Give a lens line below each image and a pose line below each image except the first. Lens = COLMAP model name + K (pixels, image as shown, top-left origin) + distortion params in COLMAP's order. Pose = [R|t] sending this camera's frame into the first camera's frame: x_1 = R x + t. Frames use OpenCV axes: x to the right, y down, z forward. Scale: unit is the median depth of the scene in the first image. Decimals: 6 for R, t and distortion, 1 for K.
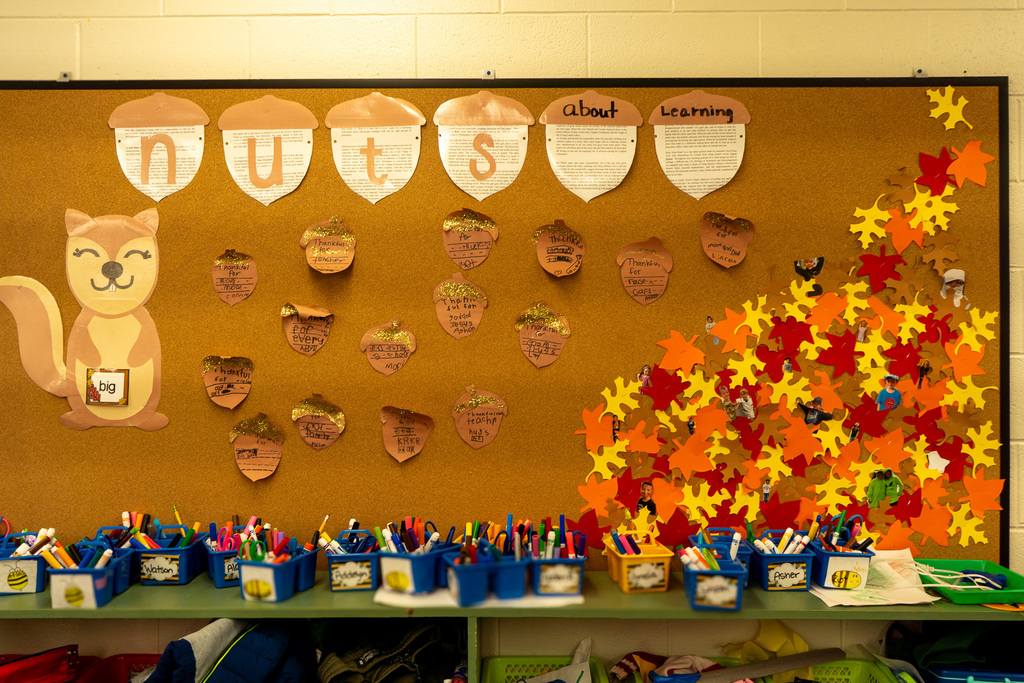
lens RADIAL K [[928.3, 0, 510.8], [0, 928.3, 344.8], [0, 0, 1]] dist [0.012415, 0.008124]
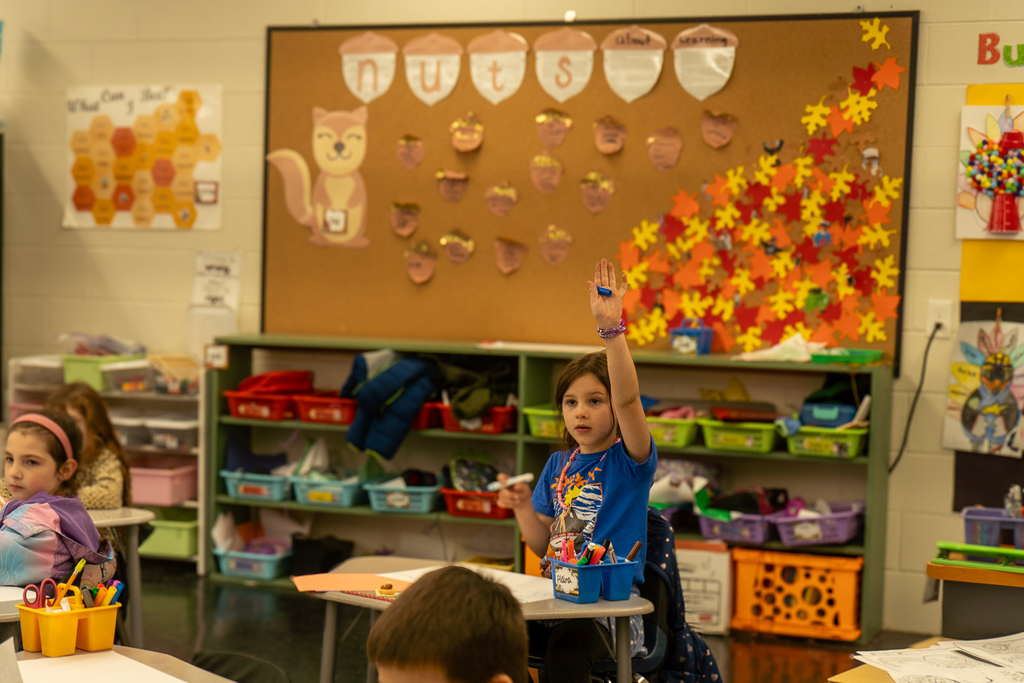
lens RADIAL K [[1632.1, 0, 511.6], [0, 1632.1, 341.1], [0, 0, 1]] dist [0.127860, 0.000000]
pose [[0.943140, 0.043884, -0.329487, 0.791424], [-0.028920, 0.998321, 0.050183, 0.102366], [0.331137, -0.037801, 0.942825, -1.562220]]
